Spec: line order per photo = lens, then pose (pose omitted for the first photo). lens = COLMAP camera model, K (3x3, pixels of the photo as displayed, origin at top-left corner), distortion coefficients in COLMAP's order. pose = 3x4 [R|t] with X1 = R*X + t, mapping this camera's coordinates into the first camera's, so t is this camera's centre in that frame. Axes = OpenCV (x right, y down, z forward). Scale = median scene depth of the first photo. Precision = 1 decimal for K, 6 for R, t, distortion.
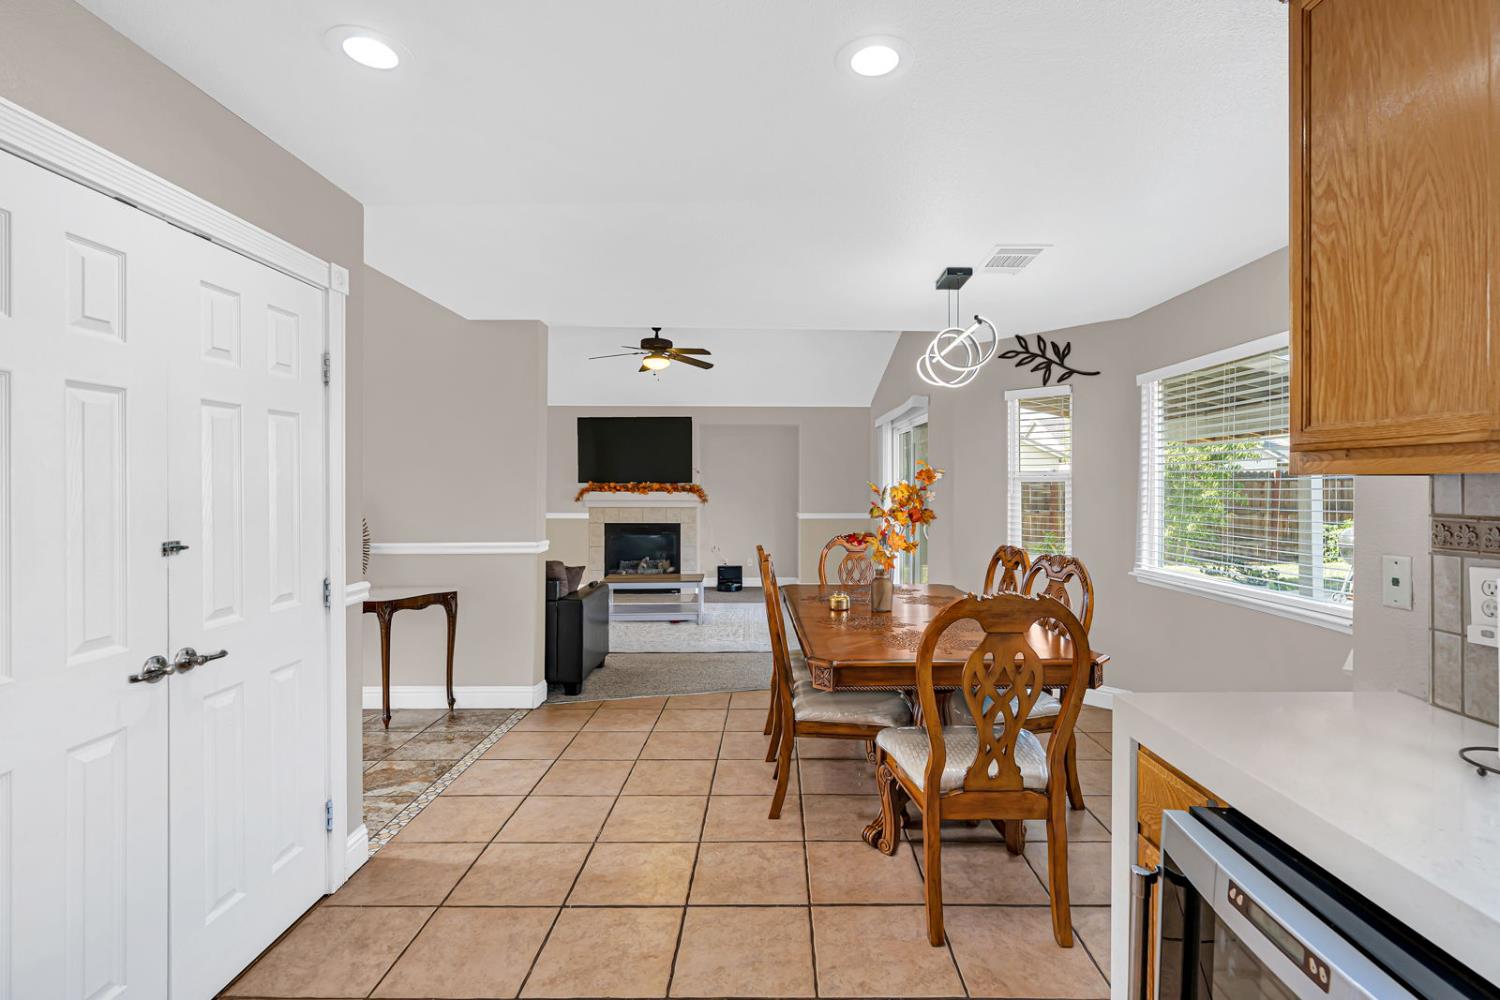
lens RADIAL K [[681.6, 0, 758.7], [0, 681.6, 492.1], [0, 0, 1]] dist [-0.011686, 0.003699]
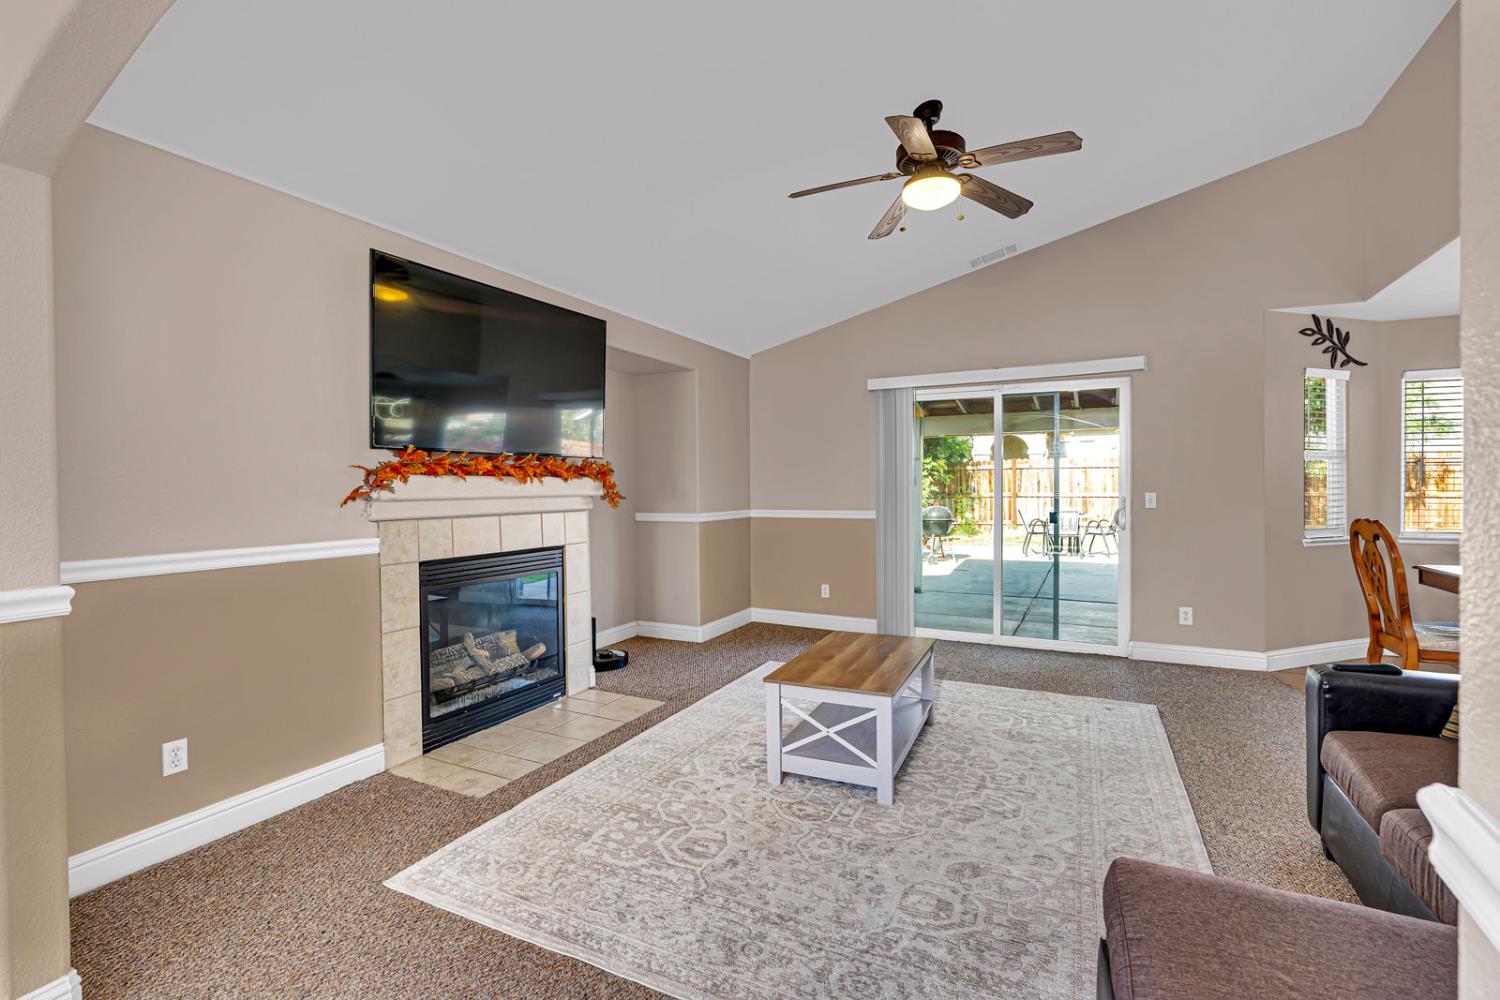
lens RADIAL K [[681.6, 0, 742.9], [0, 681.6, 490.7], [0, 0, 1]] dist [-0.011686, 0.003699]
pose [[0.447778, -0.011235, 0.894074, -0.480020], [0.014261, 0.999884, 0.005422, 0.008159], [-0.894031, 0.010322, 0.447886, 0.692198]]
